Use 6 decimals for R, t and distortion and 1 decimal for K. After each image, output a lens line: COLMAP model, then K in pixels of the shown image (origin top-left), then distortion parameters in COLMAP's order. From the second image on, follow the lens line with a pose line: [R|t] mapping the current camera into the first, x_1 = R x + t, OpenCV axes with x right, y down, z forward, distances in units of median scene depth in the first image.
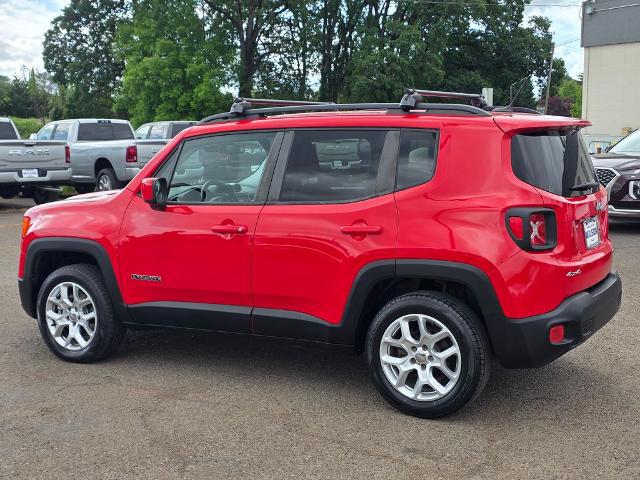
lens RADIAL K [[855.1, 0, 320.2], [0, 855.1, 236.1], [0, 0, 1]] dist [0.074491, 0.000000]
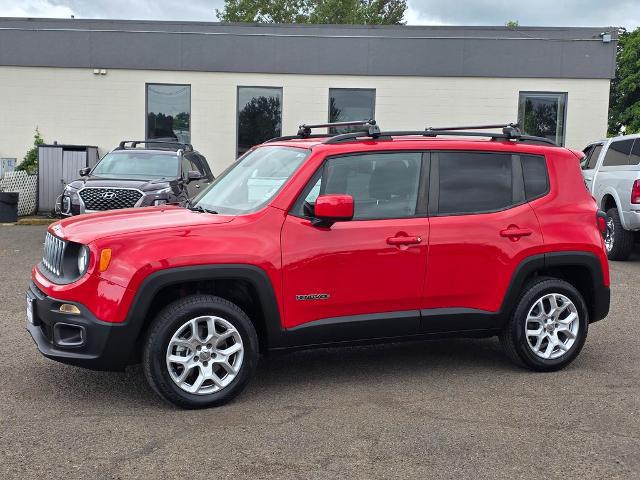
lens RADIAL K [[855.1, 0, 306.0], [0, 855.1, 248.9], [0, 0, 1]] dist [0.074491, 0.000000]
pose [[0.594104, -0.058963, 0.802225, -0.983141], [0.068436, 0.997399, 0.022626, -0.028511], [-0.801472, 0.041459, 0.596593, 0.424065]]
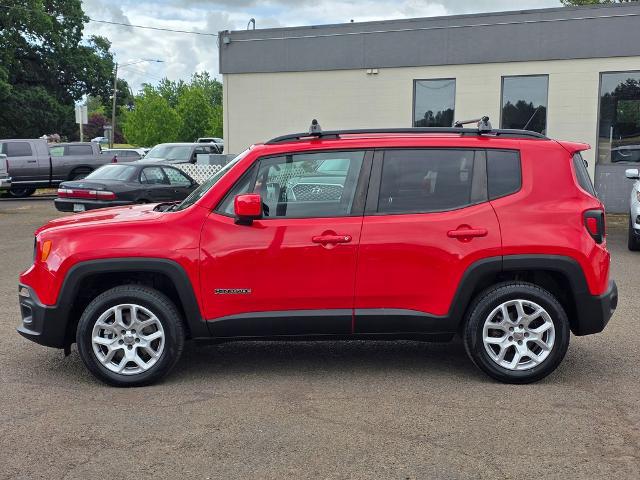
lens RADIAL K [[855.1, 0, 320.0], [0, 855.1, 246.6], [0, 0, 1]] dist [0.074491, 0.000000]
pose [[0.865964, -0.046042, 0.497982, -0.618545], [0.050768, 0.998702, 0.004054, -0.003614], [-0.497523, 0.021771, 0.867178, 0.059988]]
